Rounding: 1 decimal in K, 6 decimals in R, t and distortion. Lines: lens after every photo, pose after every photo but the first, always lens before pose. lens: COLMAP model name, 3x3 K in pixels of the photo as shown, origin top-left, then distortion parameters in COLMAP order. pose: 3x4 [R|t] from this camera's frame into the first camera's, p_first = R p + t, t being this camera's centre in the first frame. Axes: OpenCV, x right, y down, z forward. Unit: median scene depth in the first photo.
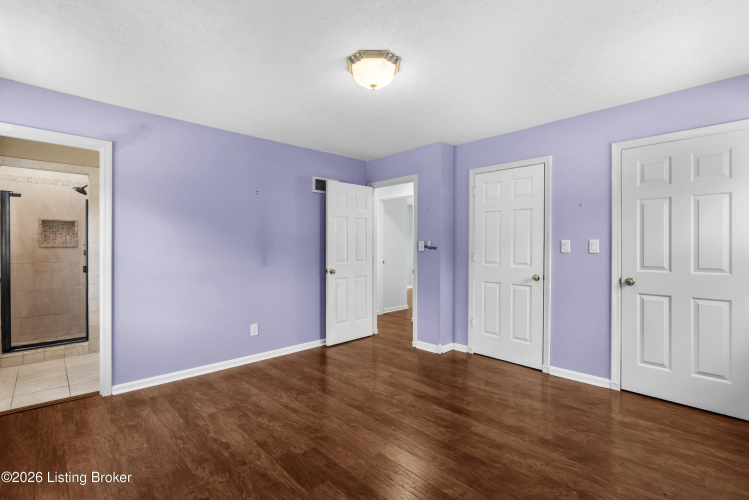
lens RADIAL K [[344.9, 0, 376.3], [0, 344.9, 246.4], [0, 0, 1]] dist [-0.002770, -0.000293]
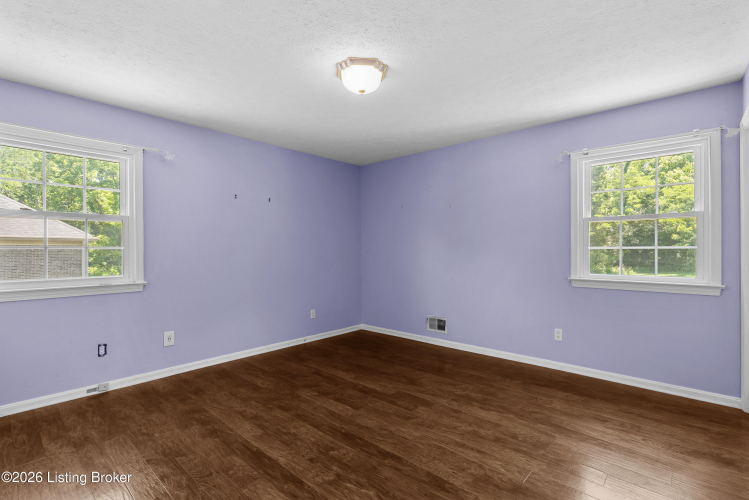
lens RADIAL K [[344.9, 0, 376.3], [0, 344.9, 246.4], [0, 0, 1]] dist [-0.002770, -0.000293]
pose [[-0.997708, 0.002413, -0.067620, 0.021173], [0.003080, 0.999948, -0.009763, 0.018309], [0.067592, -0.009949, -0.997663, 2.010925]]
